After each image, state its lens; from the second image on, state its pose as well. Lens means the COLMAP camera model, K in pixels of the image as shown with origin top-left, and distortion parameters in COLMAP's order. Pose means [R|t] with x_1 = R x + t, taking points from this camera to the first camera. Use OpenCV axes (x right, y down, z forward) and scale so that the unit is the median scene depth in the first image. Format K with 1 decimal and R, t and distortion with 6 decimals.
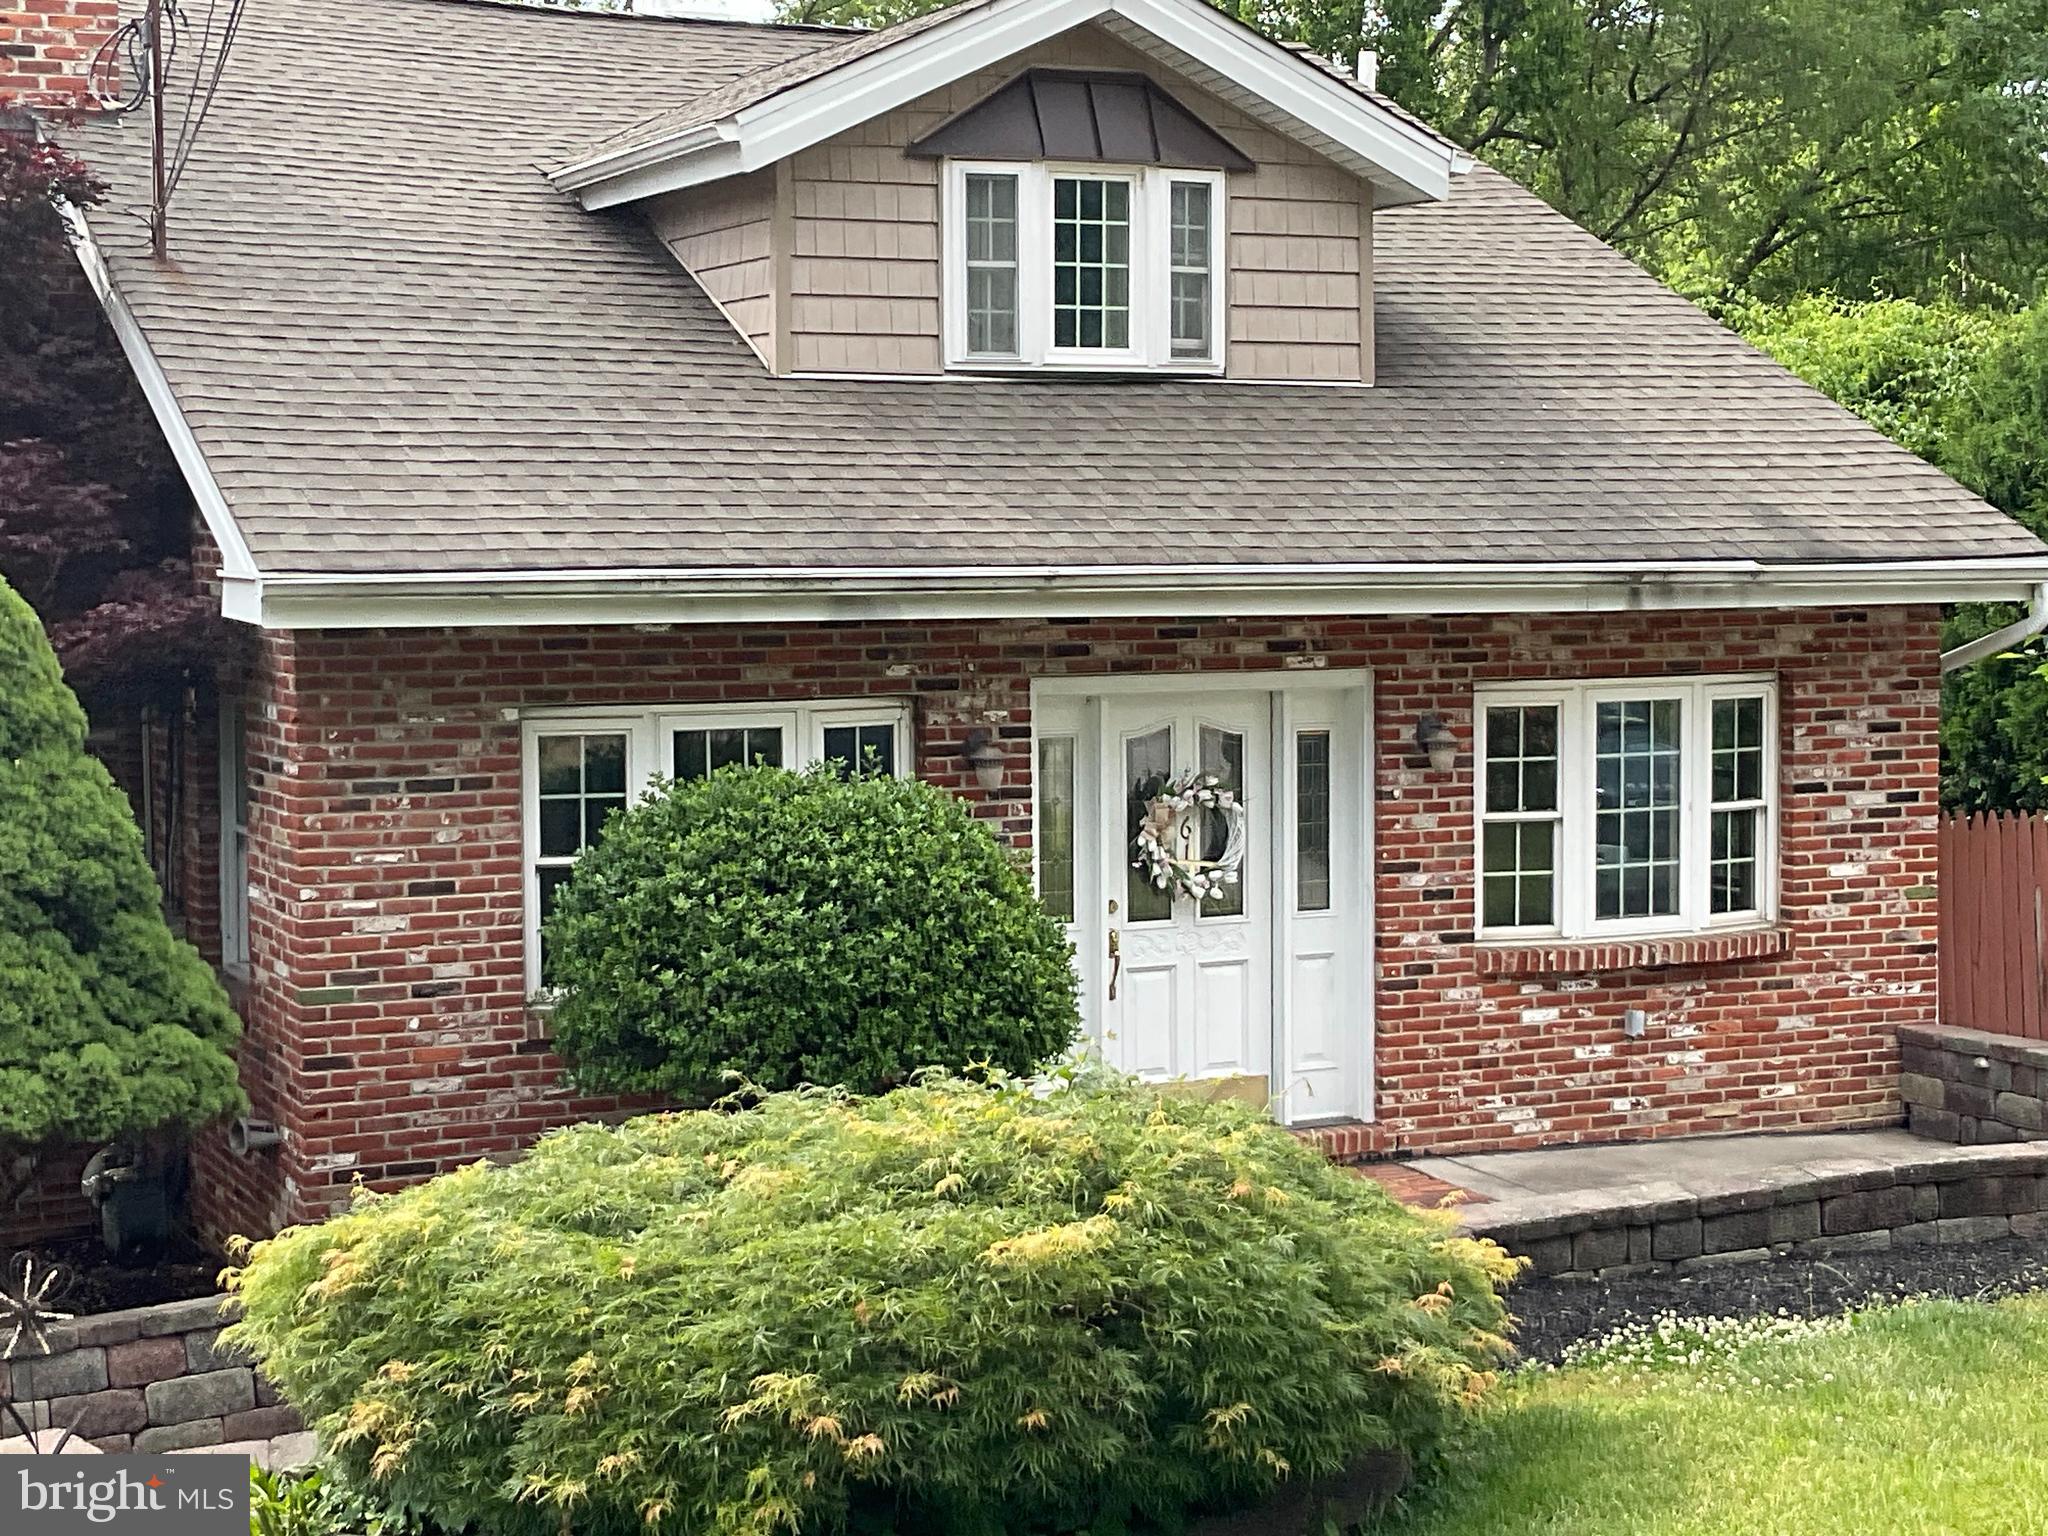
lens RADIAL K [[3437.9, 0, 1023.5], [0, 3437.9, 765.5], [0, 0, 1]] dist [0.092516, 0.000000]
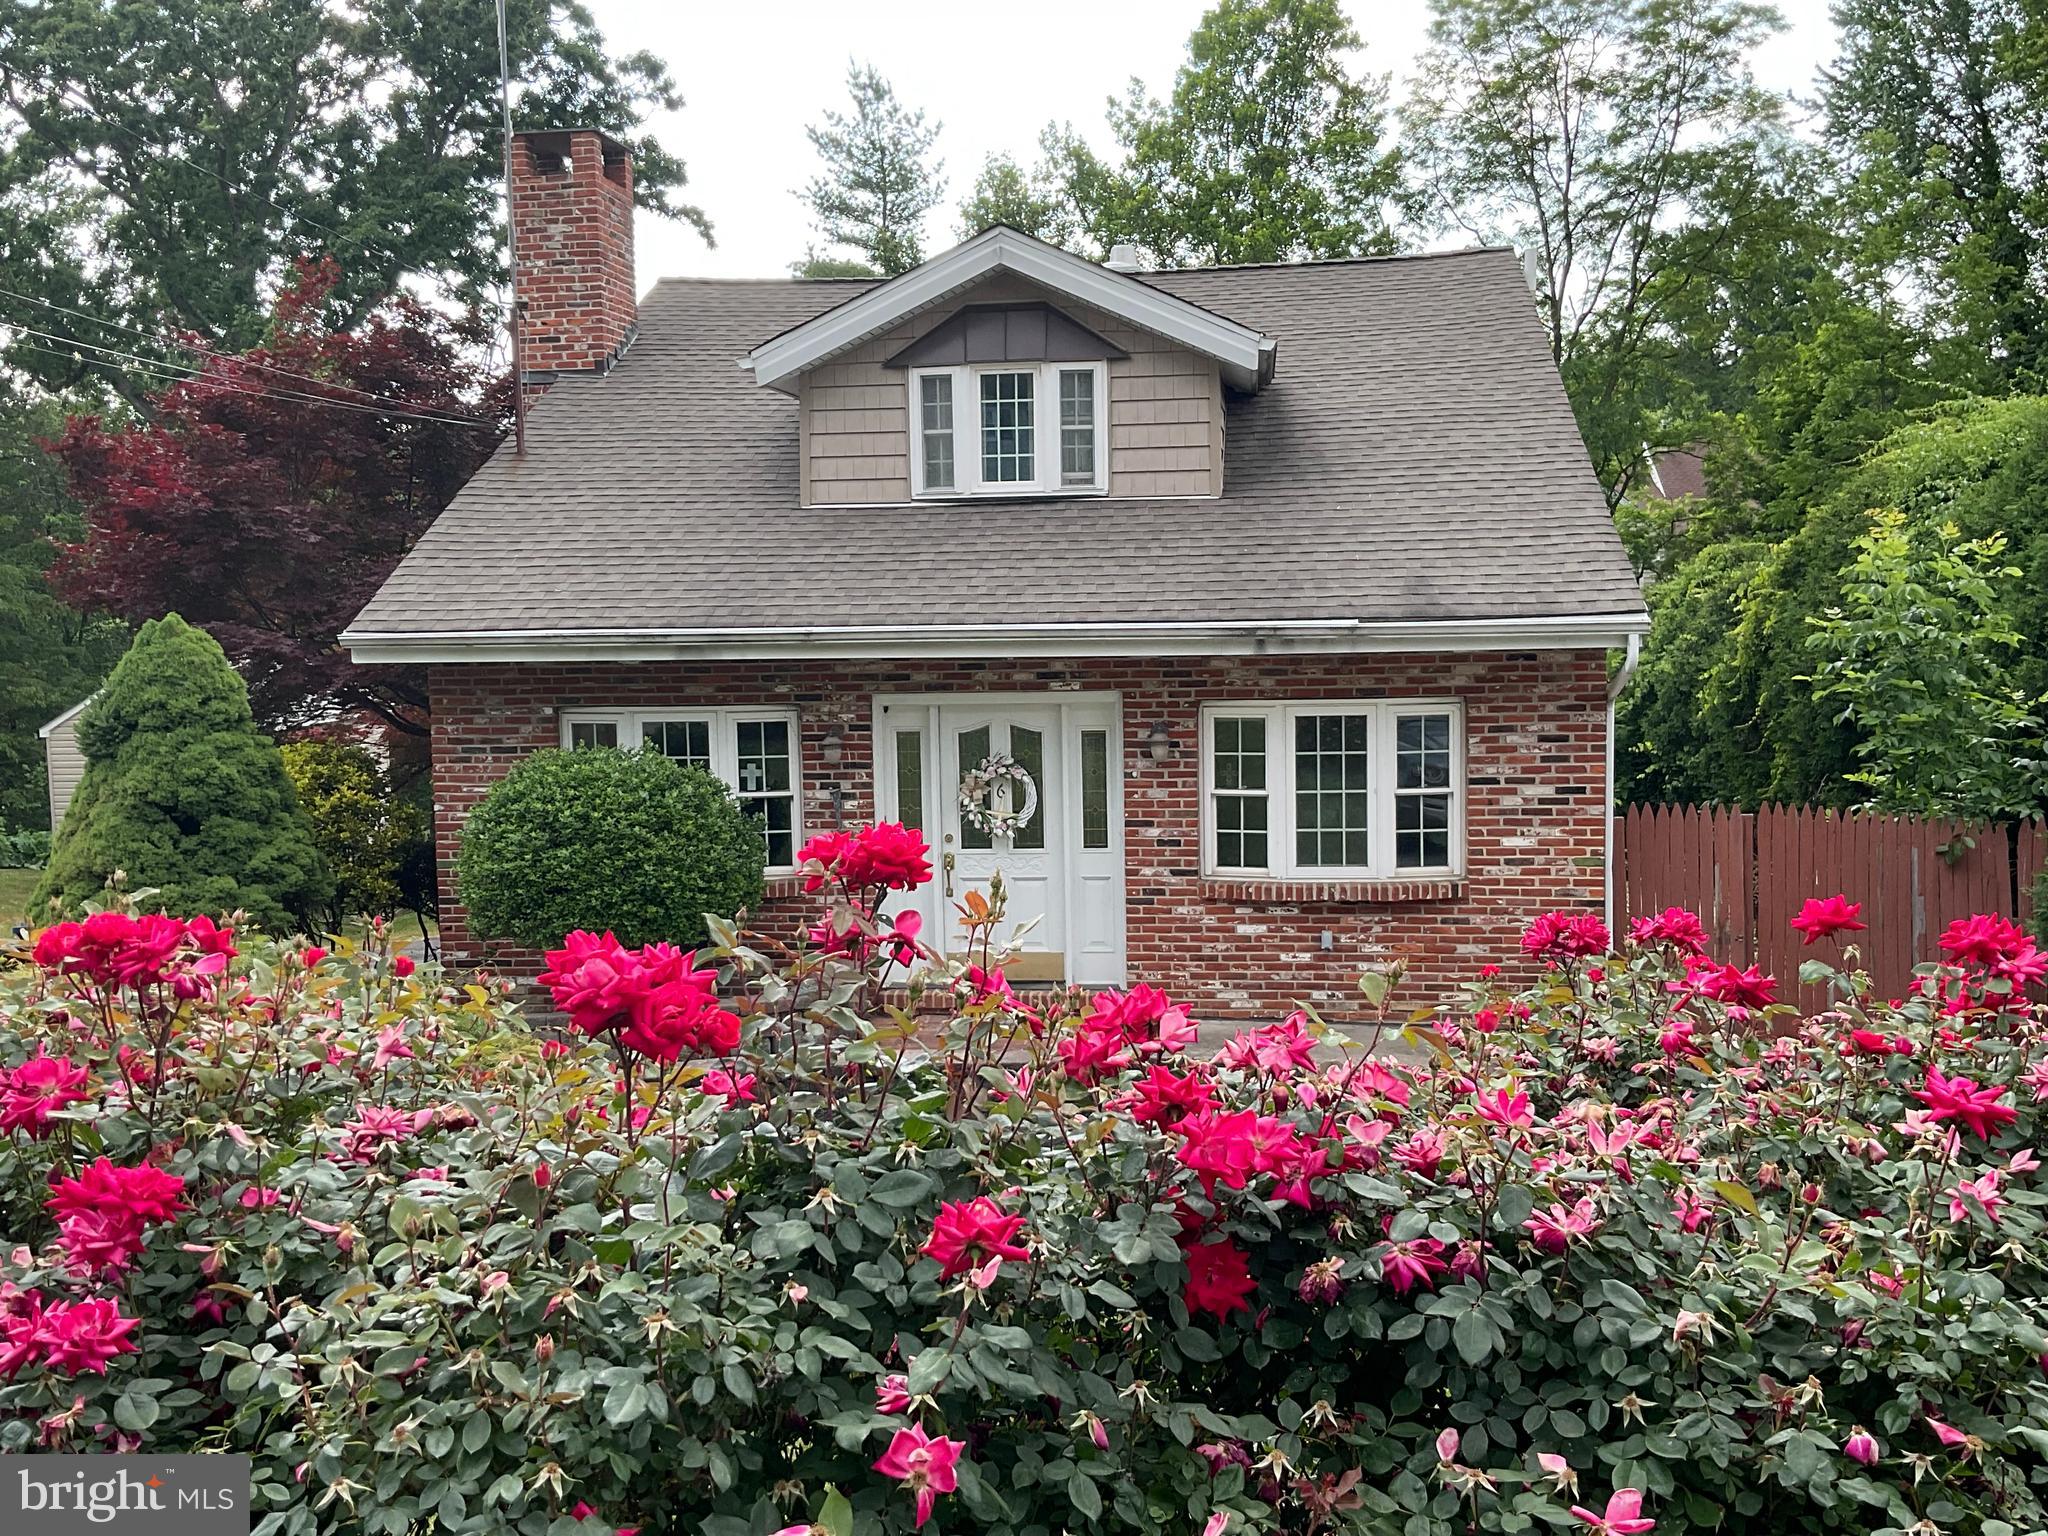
lens RADIAL K [[2053.1, 0, 1024.4], [0, 2053.1, 768.2], [0, 0, 1]] dist [0.093387, 0.000000]
pose [[0.838032, 0.040114, -0.544145, 0.541191], [-0.022325, 0.998980, 0.039262, -0.027840], [0.545164, -0.020754, 0.838072, 0.216460]]
